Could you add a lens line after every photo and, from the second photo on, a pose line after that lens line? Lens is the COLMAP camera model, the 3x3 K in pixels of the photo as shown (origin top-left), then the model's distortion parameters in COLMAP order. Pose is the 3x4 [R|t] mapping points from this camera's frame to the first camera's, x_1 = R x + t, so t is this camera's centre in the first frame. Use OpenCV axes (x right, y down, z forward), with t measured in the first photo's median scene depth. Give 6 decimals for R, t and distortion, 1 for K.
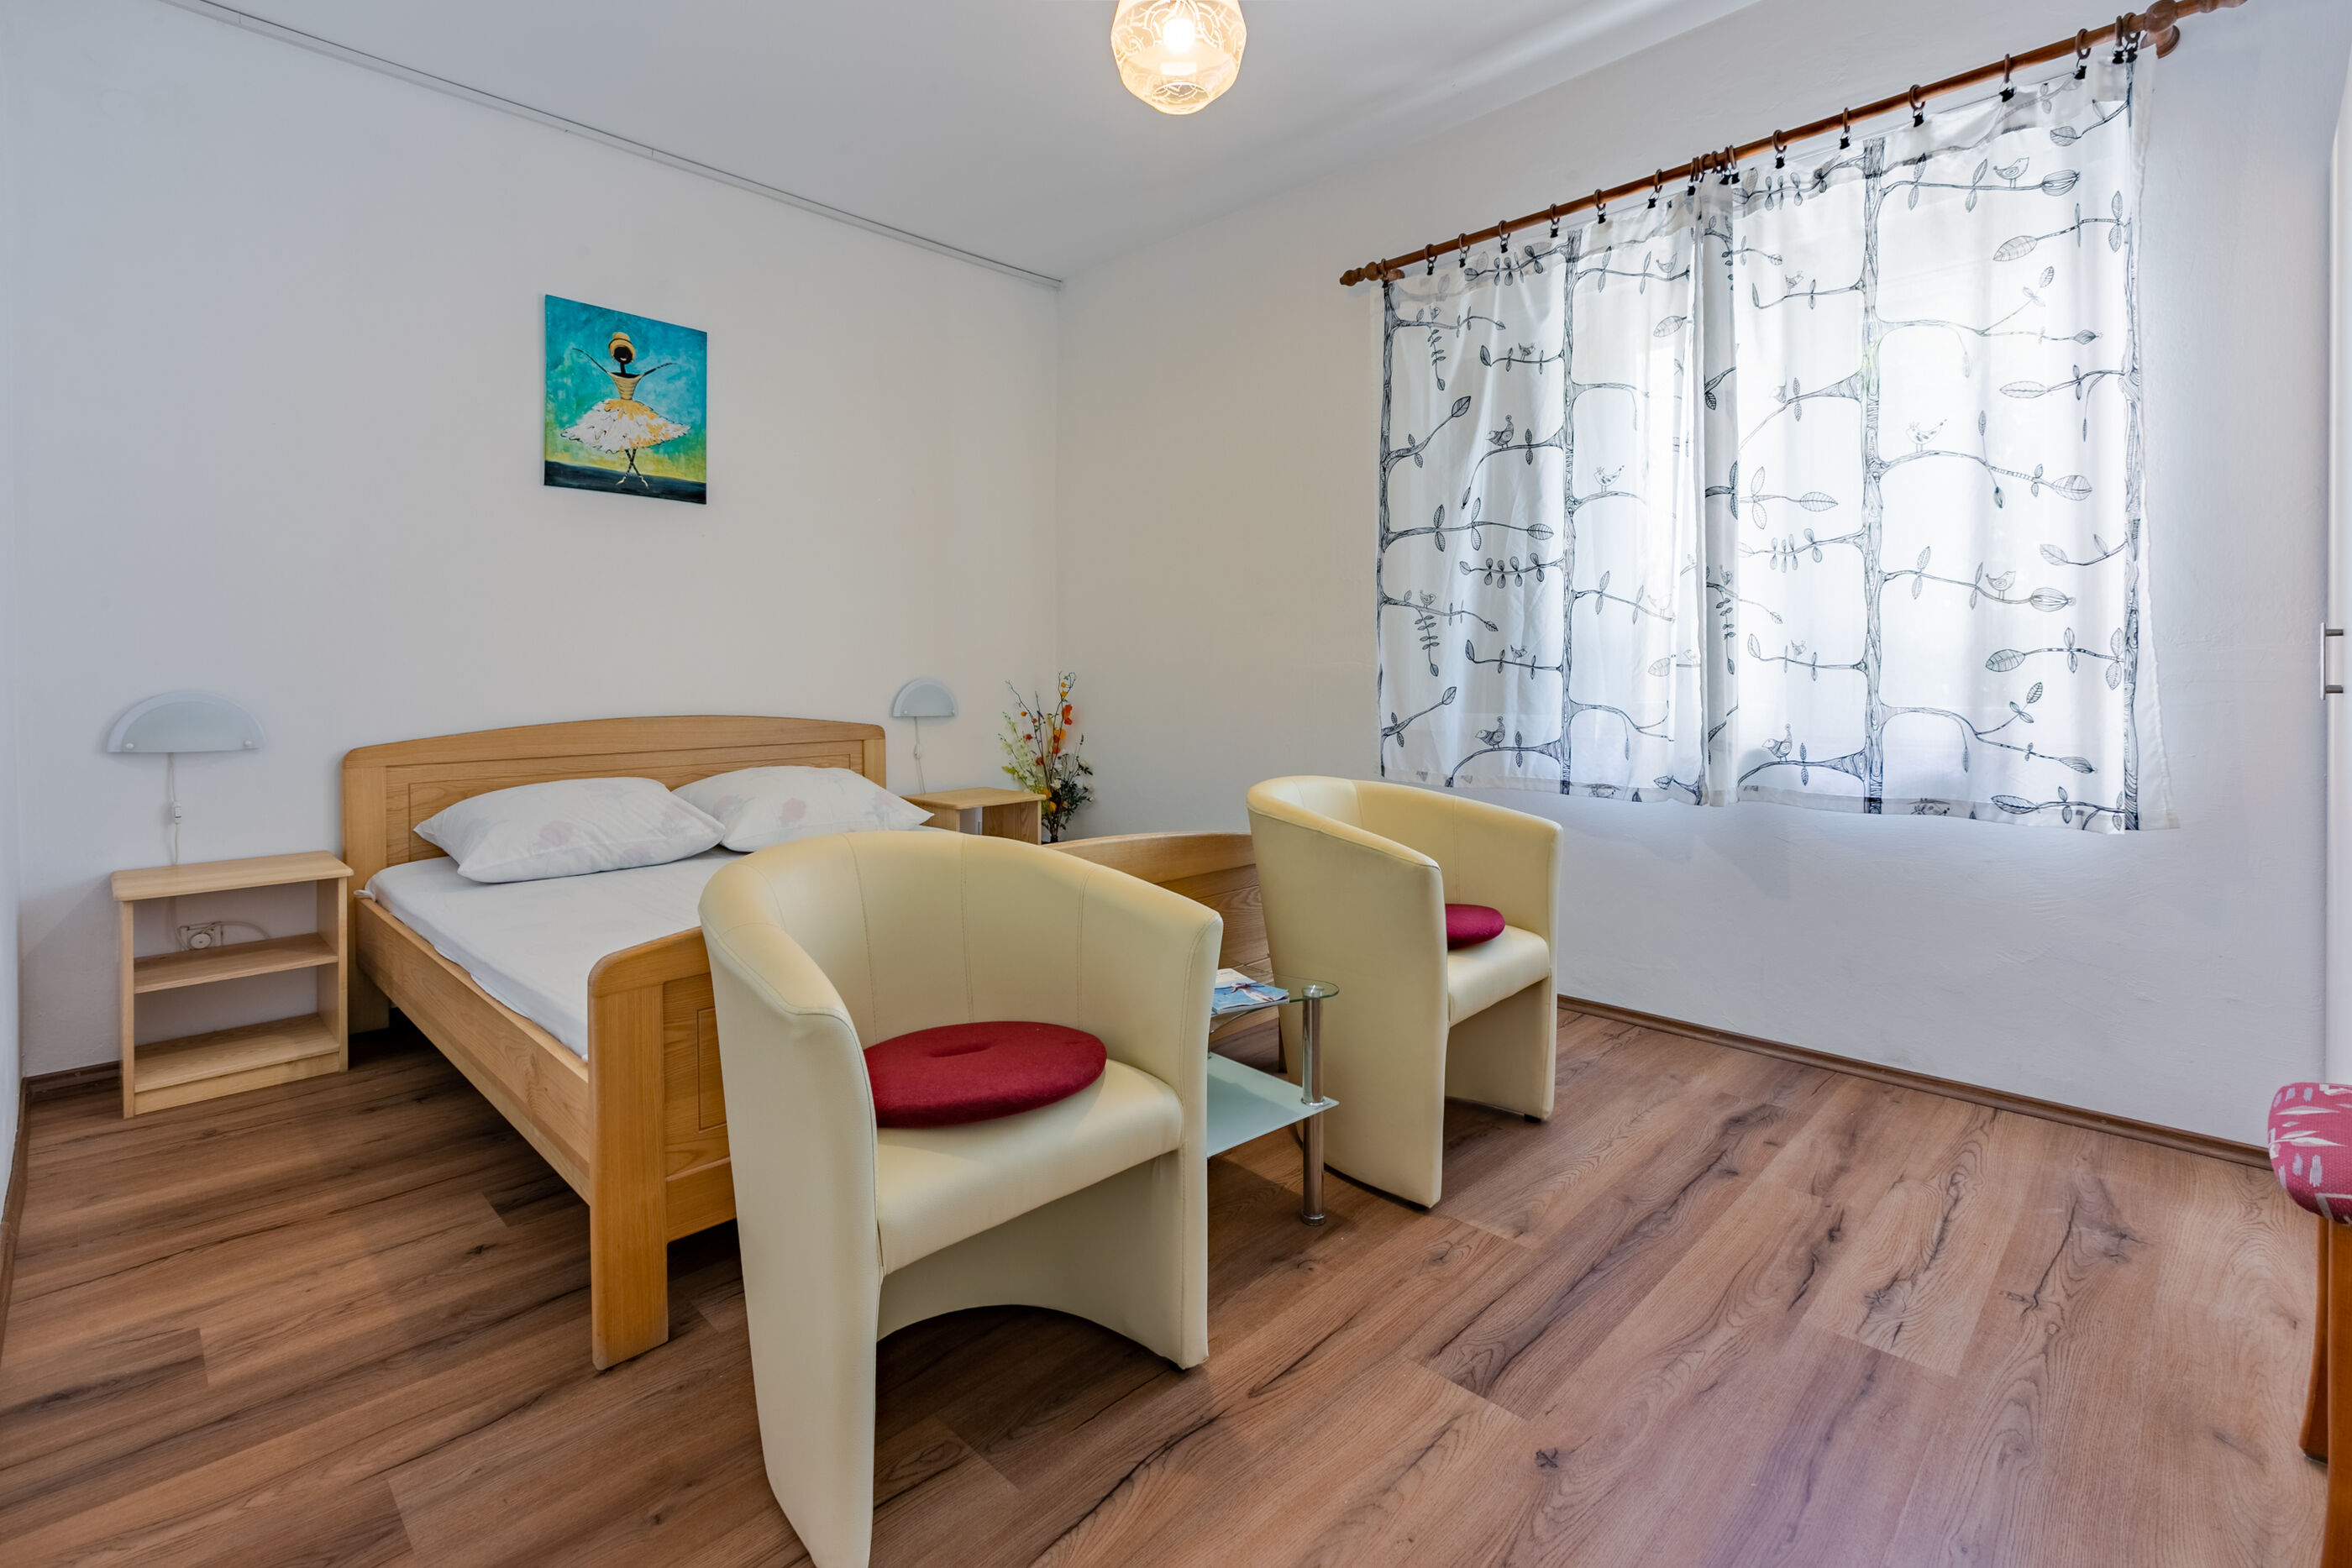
lens RADIAL K [[1076.6, 0, 1184.4], [0, 1076.6, 697.7], [0, 0, 1]] dist [0.001656, -0.000426]
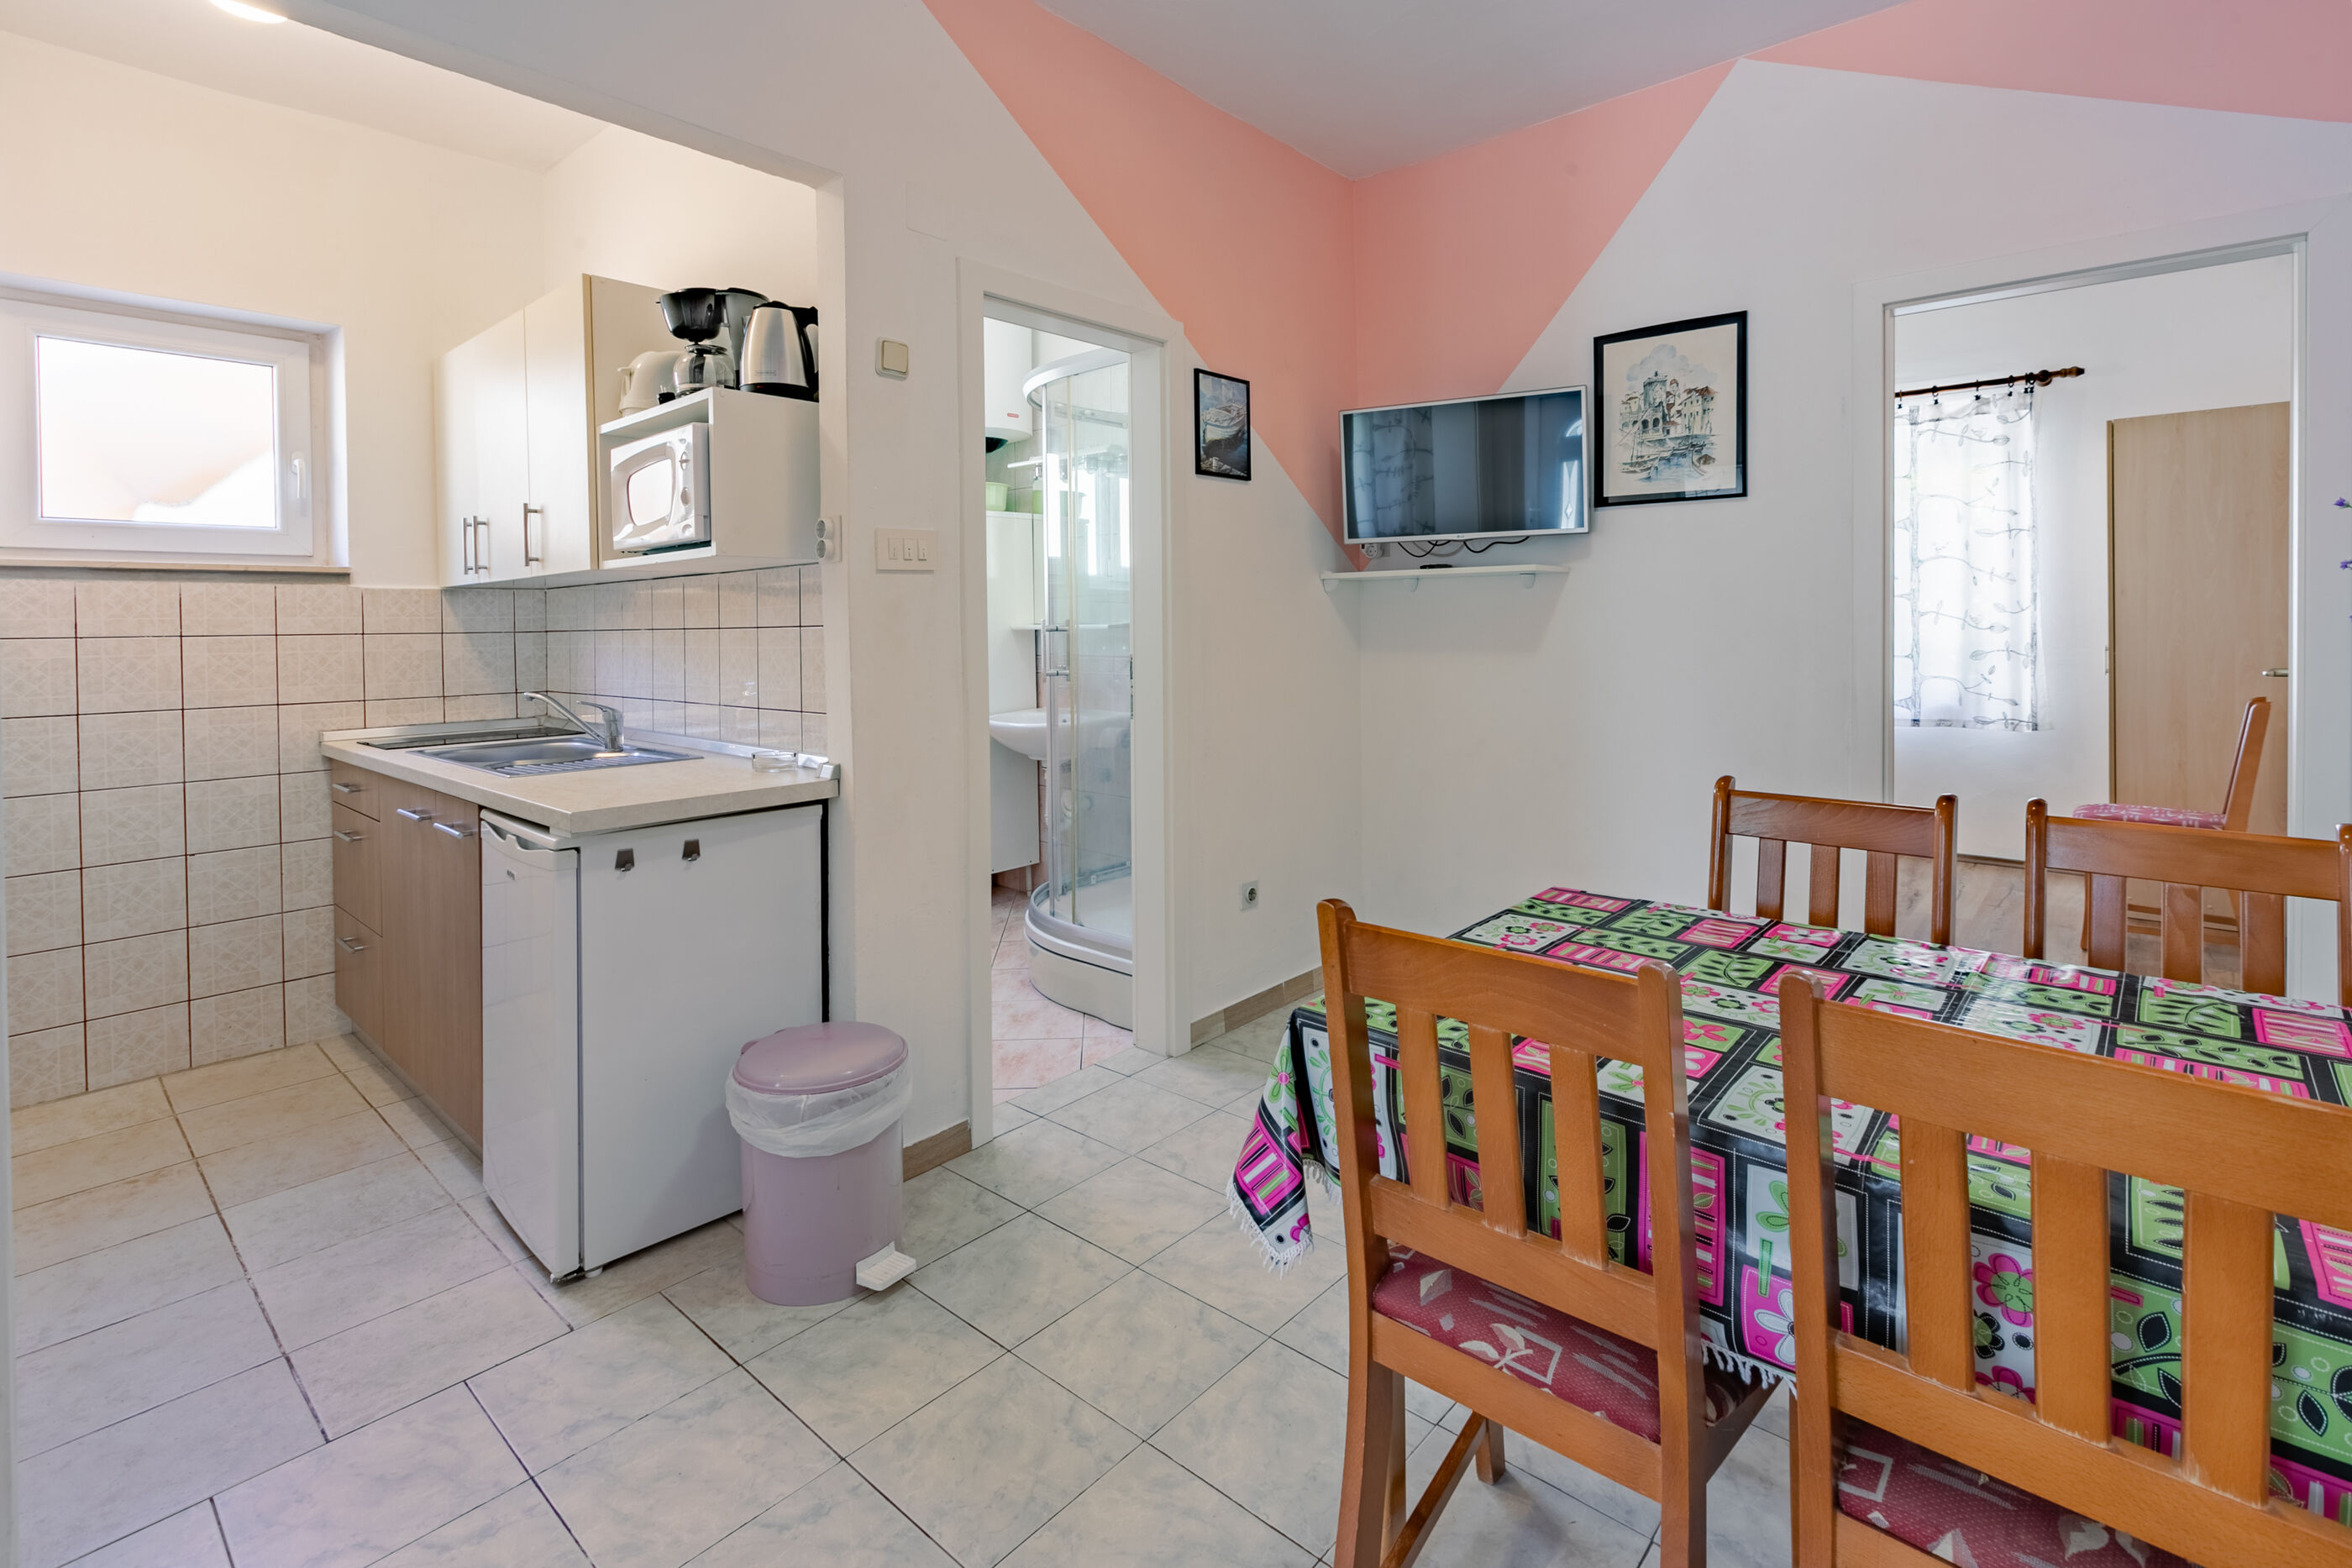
lens RADIAL K [[1076.6, 0, 1173.1], [0, 1076.6, 638.3], [0, 0, 1]] dist [0.001656, -0.000426]
pose [[0.999071, -0.007735, 0.042399, -0.979445], [0.007732, 0.999970, 0.000226, -0.082776], [-0.042400, 0.000102, 0.999101, -1.134199]]
